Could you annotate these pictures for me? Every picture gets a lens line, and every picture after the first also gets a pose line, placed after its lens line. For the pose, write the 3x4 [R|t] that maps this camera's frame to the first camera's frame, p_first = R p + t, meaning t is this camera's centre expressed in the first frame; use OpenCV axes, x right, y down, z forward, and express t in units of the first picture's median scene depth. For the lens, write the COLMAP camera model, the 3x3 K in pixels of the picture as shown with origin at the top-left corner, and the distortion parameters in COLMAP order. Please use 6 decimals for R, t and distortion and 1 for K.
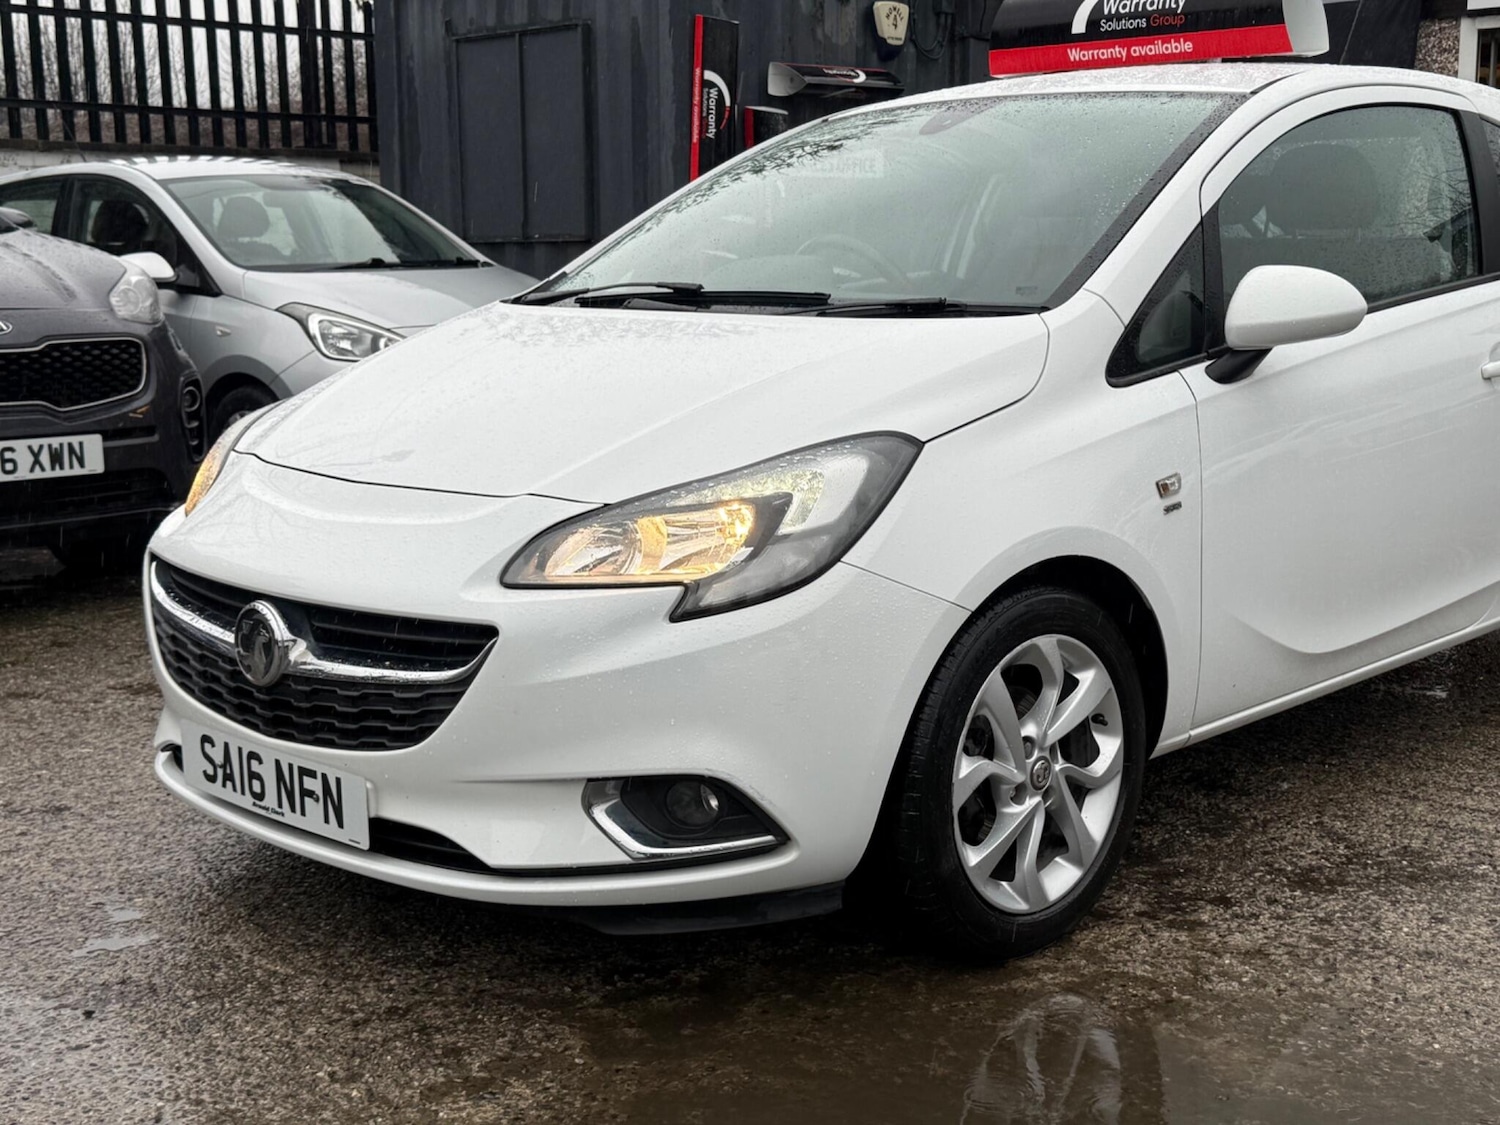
lens RADIAL K [[1950.6, 0, 744.6], [0, 1950.6, 557.2], [0, 0, 1]] dist [0.214490, -0.504238]
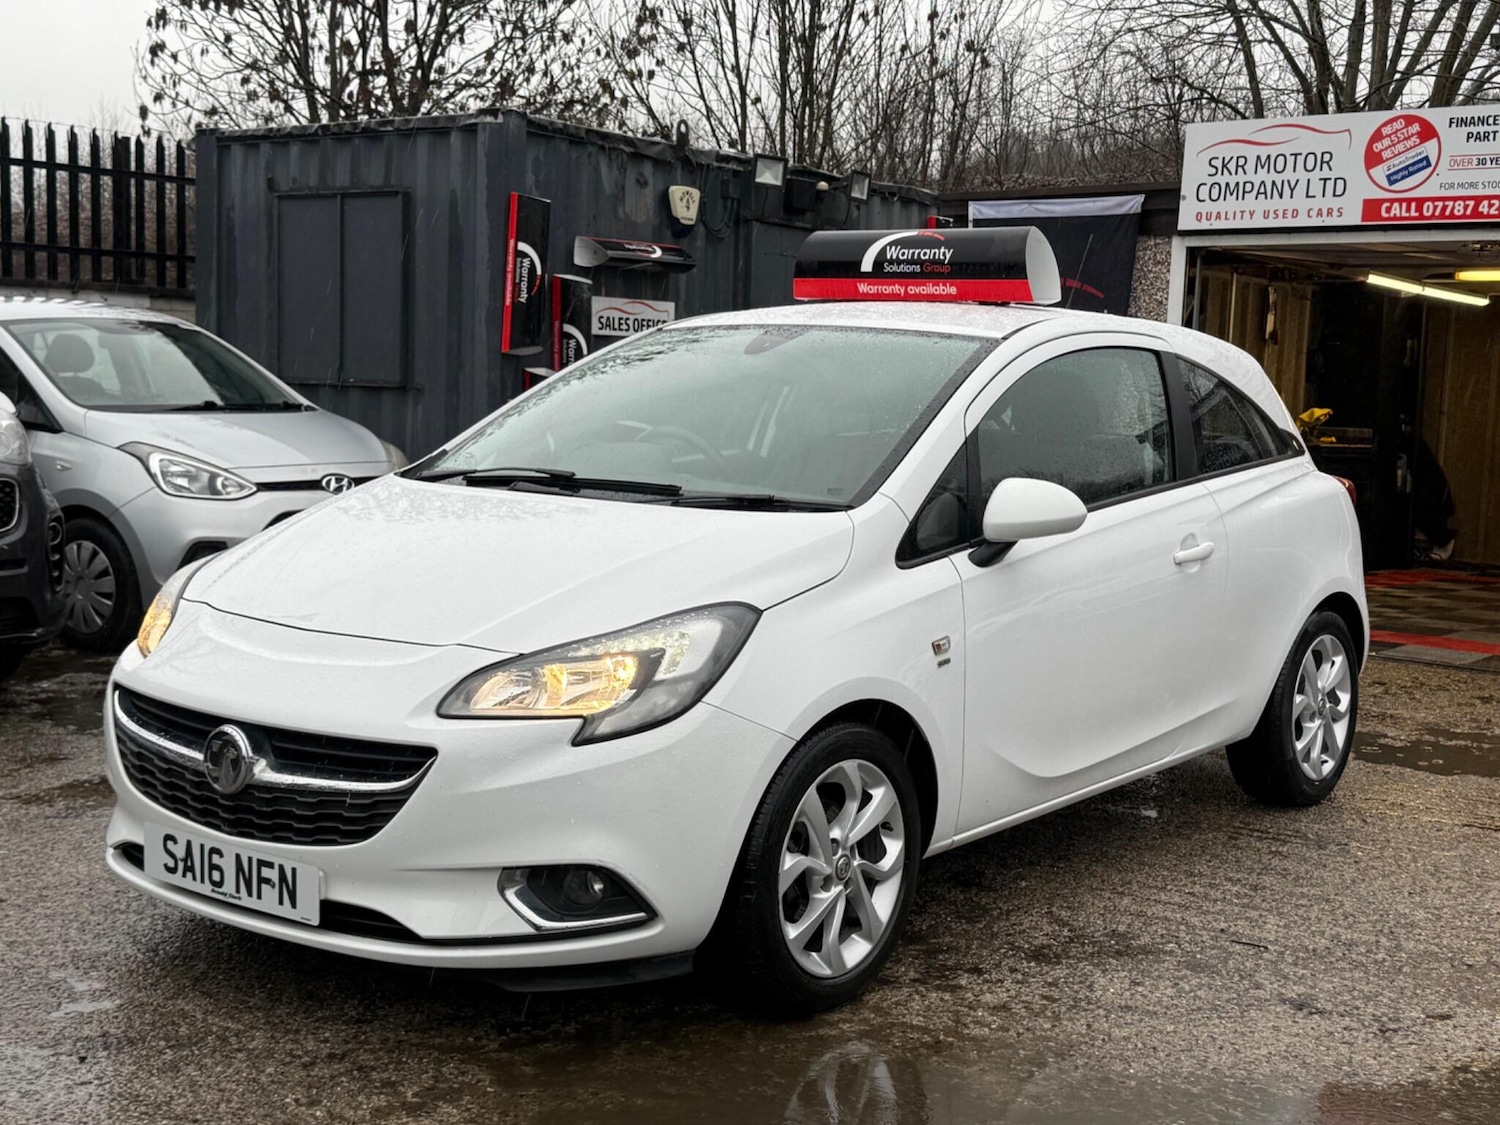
lens RADIAL K [[1948.9, 0, 761.4], [0, 1948.9, 567.5], [0, 0, 1]] dist [0.209425, -0.482657]
pose [[0.990652, 0.027058, 0.133702, -0.076821], [-0.019422, 0.998122, -0.058091, -0.010520], [-0.135023, 0.054951, 0.989318, -0.266879]]
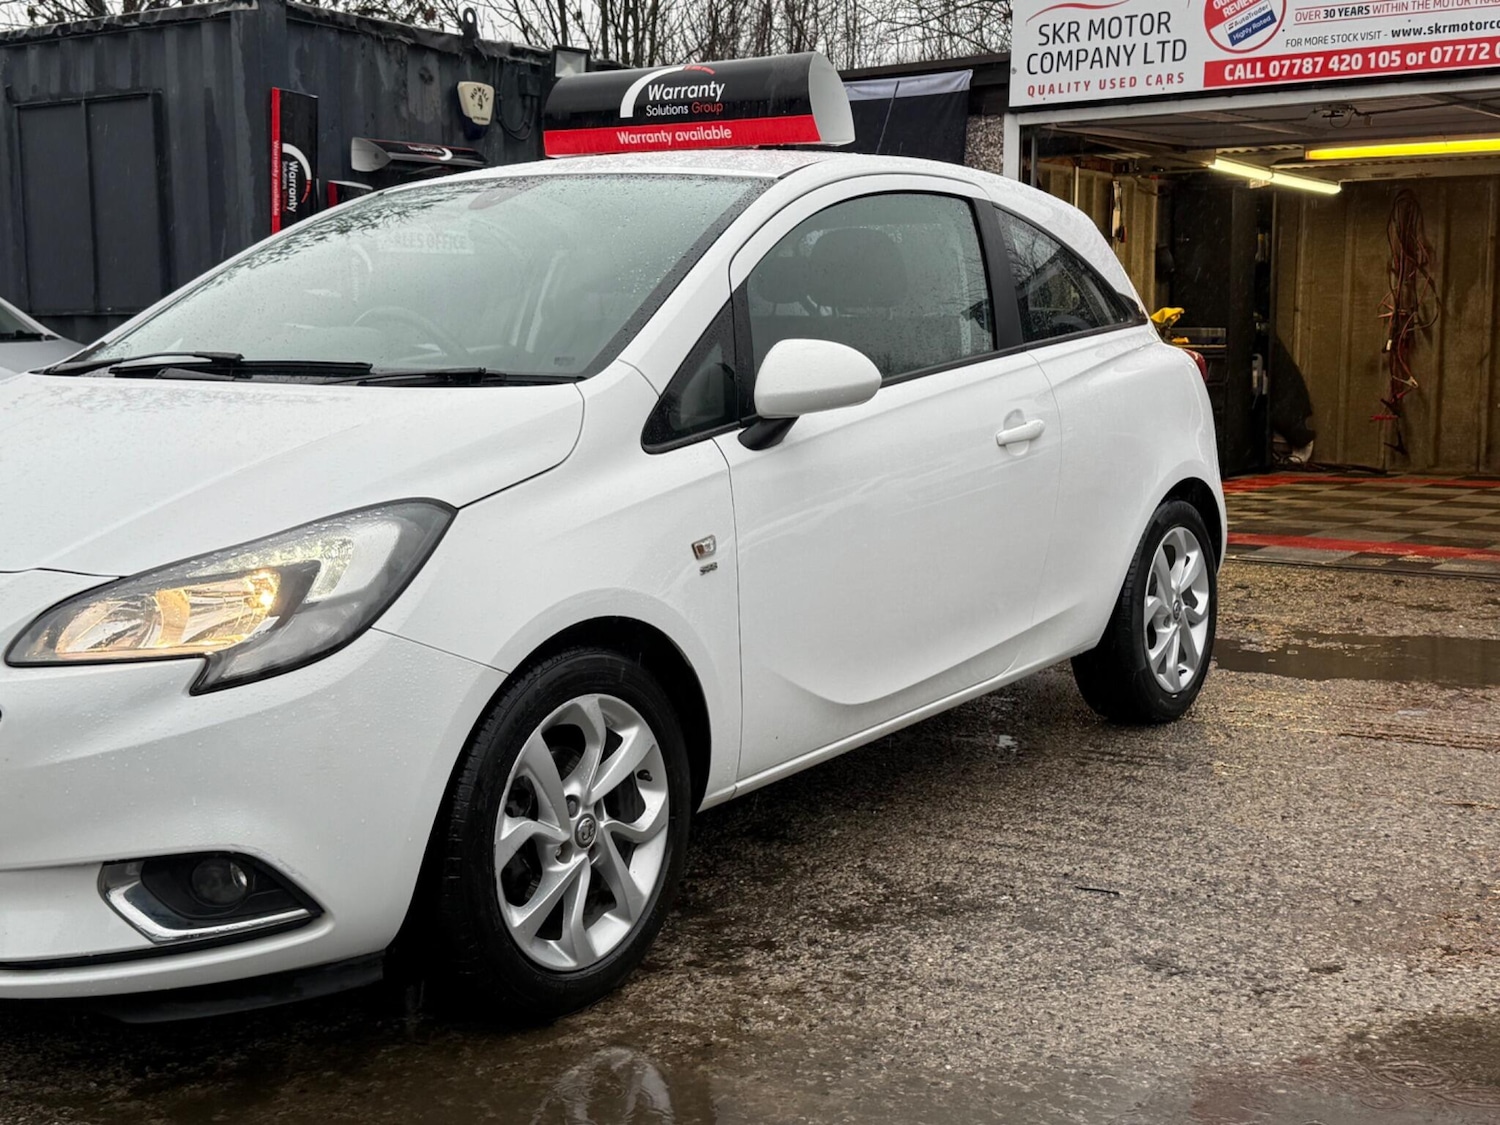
lens RADIAL K [[1948.3, 0, 754.4], [0, 1948.3, 561.7], [0, 0, 1]] dist [0.208585, -0.475577]
pose [[0.980938, -0.023167, 0.192934, 0.041690], [0.030252, 0.998969, -0.033860, 0.007086], [-0.191950, 0.039051, 0.980627, -0.020274]]
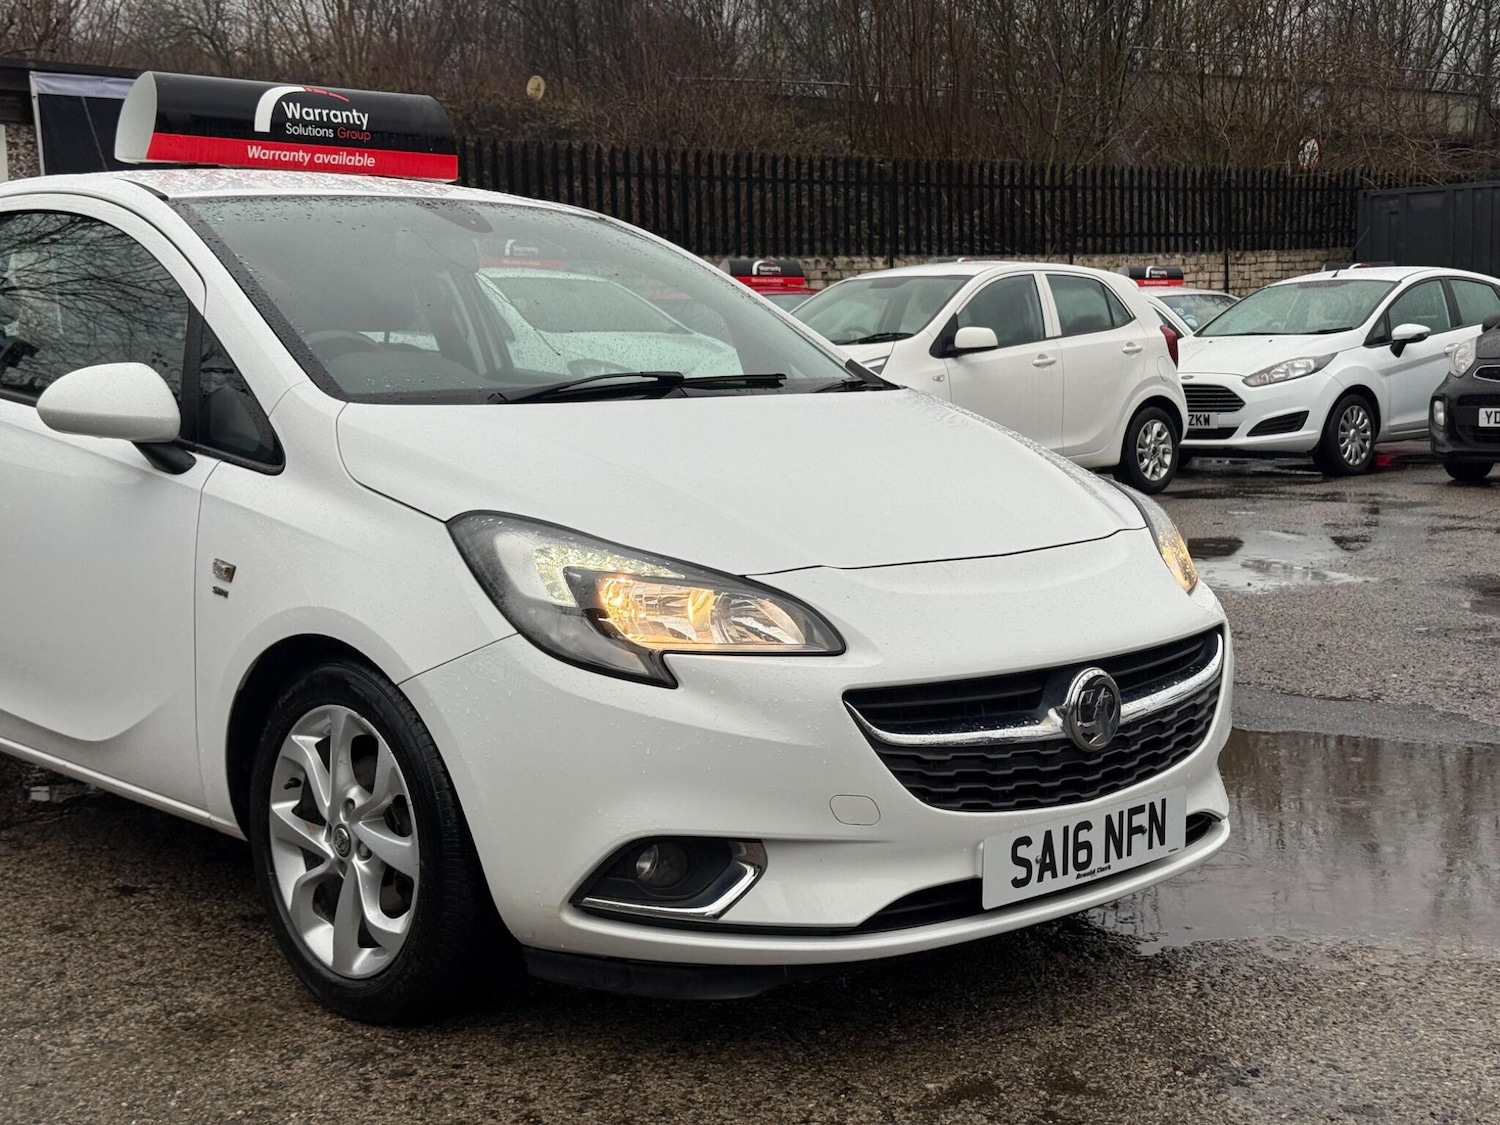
lens RADIAL K [[2075.6, 0, 741.8], [0, 2075.6, 550.2], [0, 0, 1]] dist [0.214714, -0.503397]
pose [[0.031053, -0.102331, 0.994266, -1.248308], [0.176735, 0.979633, 0.095305, -0.163796], [-0.983768, 0.172762, 0.048506, 1.045106]]
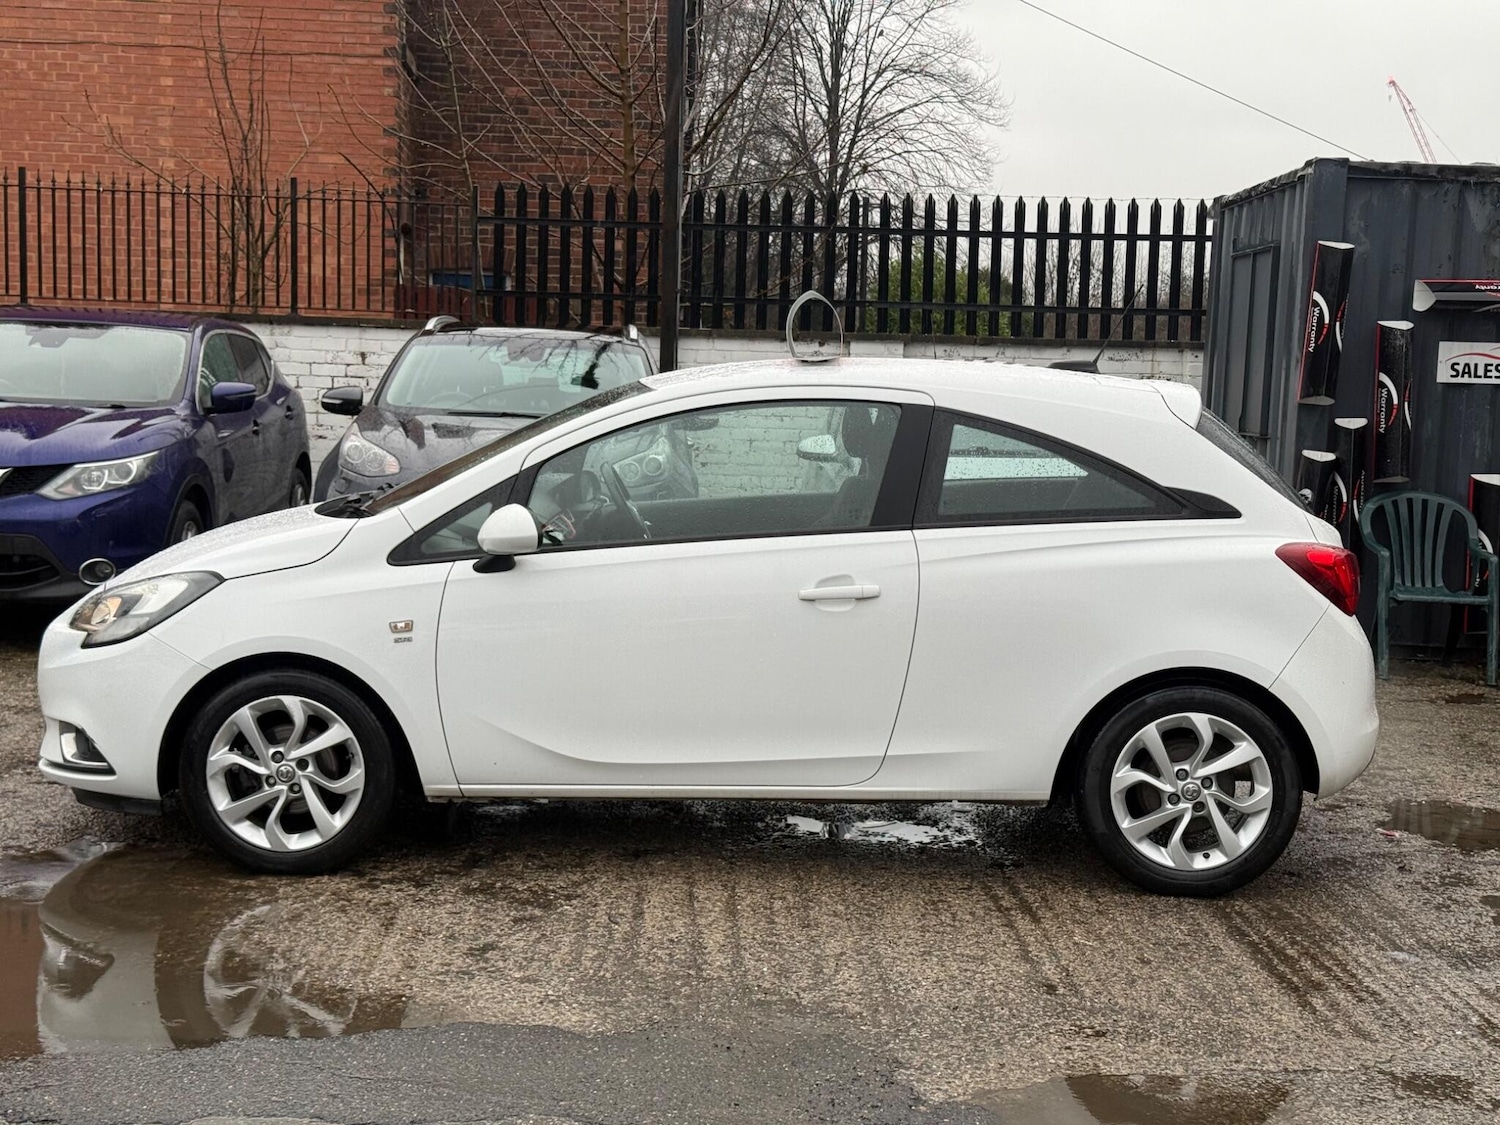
lens RADIAL K [[2075.6, 0, 741.8], [0, 2075.6, 550.2], [0, 0, 1]] dist [0.214714, -0.503397]
pose [[0.688643, 0.096461, -0.718656, 1.706930], [-0.149658, 0.988680, -0.010703, -0.126133], [0.709488, 0.114923, 0.695283, -0.051314]]
